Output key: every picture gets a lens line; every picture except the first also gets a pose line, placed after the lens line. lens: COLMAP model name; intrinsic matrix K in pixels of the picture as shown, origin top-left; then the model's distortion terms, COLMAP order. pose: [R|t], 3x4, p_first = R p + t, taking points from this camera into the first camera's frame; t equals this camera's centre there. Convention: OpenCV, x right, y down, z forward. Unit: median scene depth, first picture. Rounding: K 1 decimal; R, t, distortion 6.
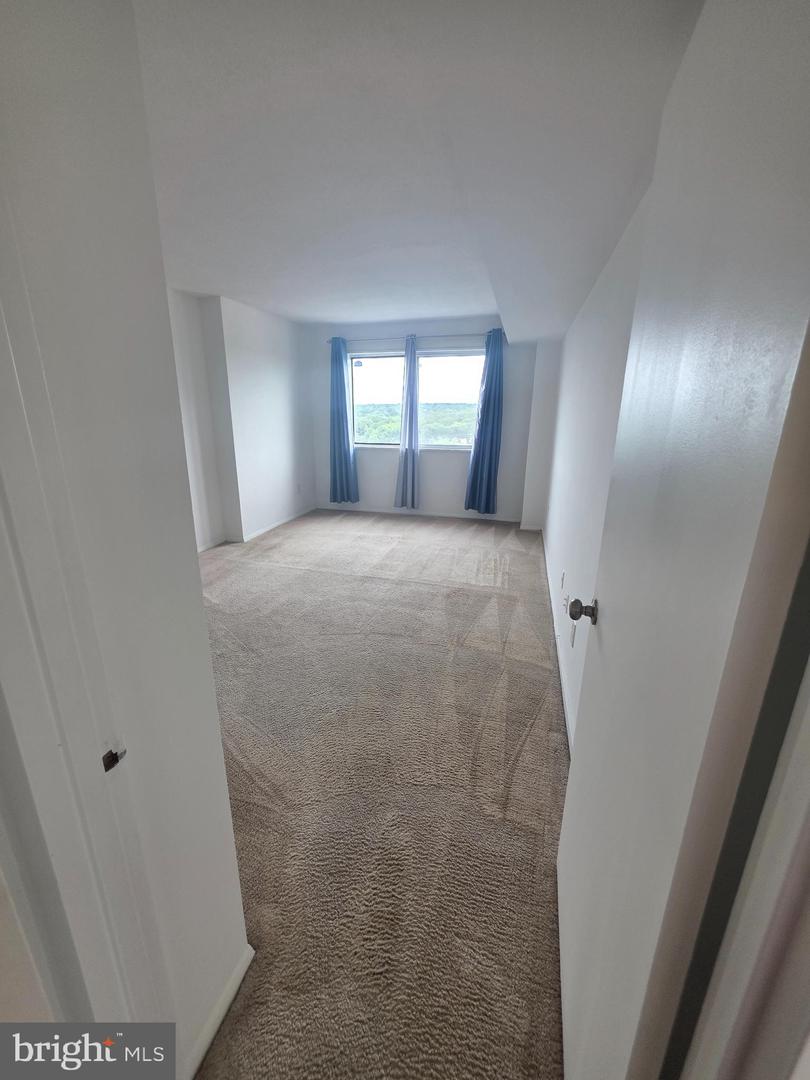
lens RADIAL K [[432.6, 0, 395.8], [0, 432.6, 530.8], [0, 0, 1]] dist [-0.001608, 0.000129]
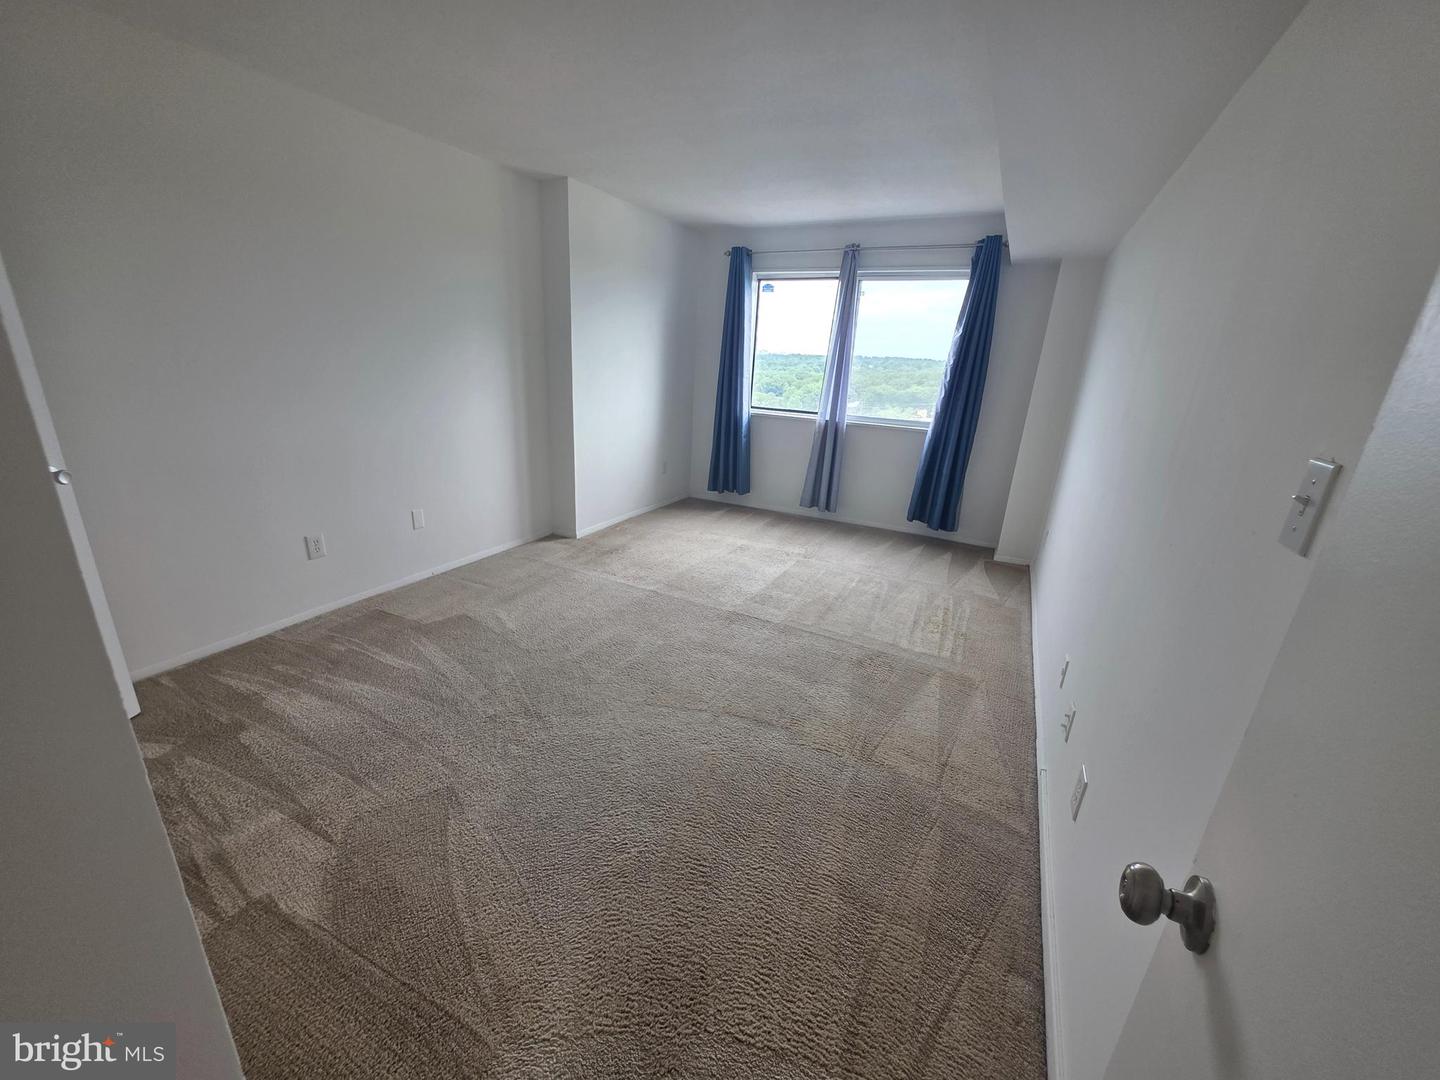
lens RADIAL K [[576.3, 0, 707.1], [0, 576.3, 553.4], [0, 0, 1]] dist [-0.003848, -0.000782]
pose [[0.979163, 0.107035, -0.172578, 0.025185], [-0.098248, 0.993429, 0.058703, -0.026896], [0.177727, -0.040524, 0.983245, 0.114600]]
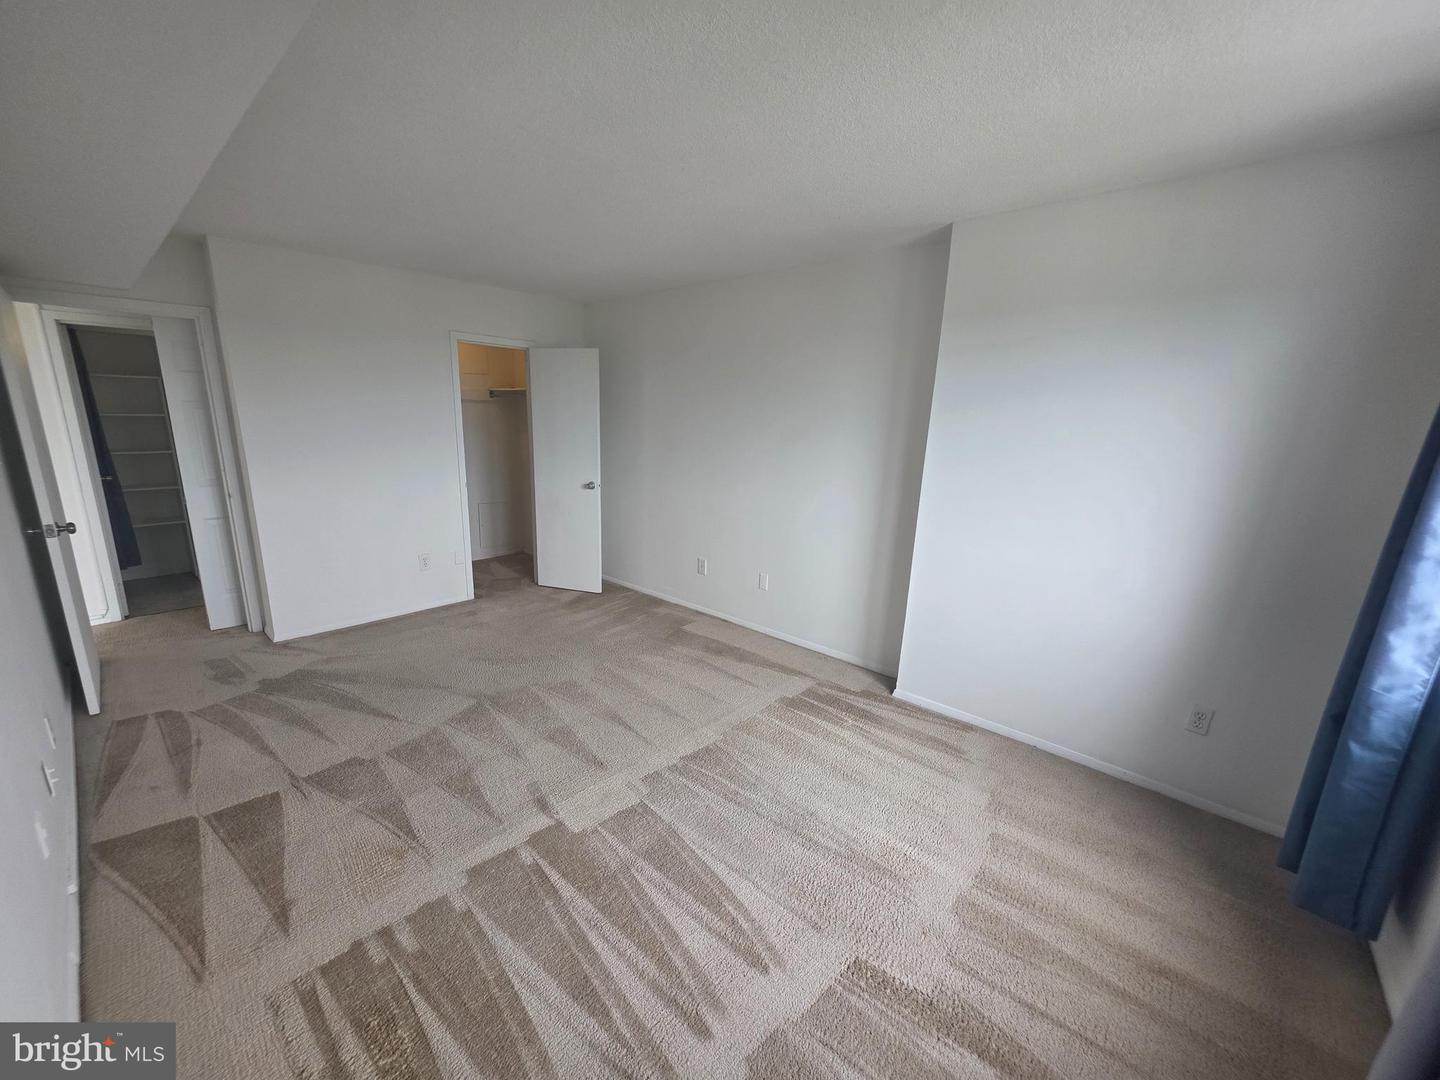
lens RADIAL K [[576.7, 0, 710.4], [0, 576.7, 555.4], [0, 0, 1]] dist [-0.001608, 0.000129]
pose [[-0.451613, 0.195846, -0.870454, 0.337571], [-0.274406, 0.897835, 0.344375, -0.320700], [0.848968, 0.394382, -0.351733, 1.045414]]
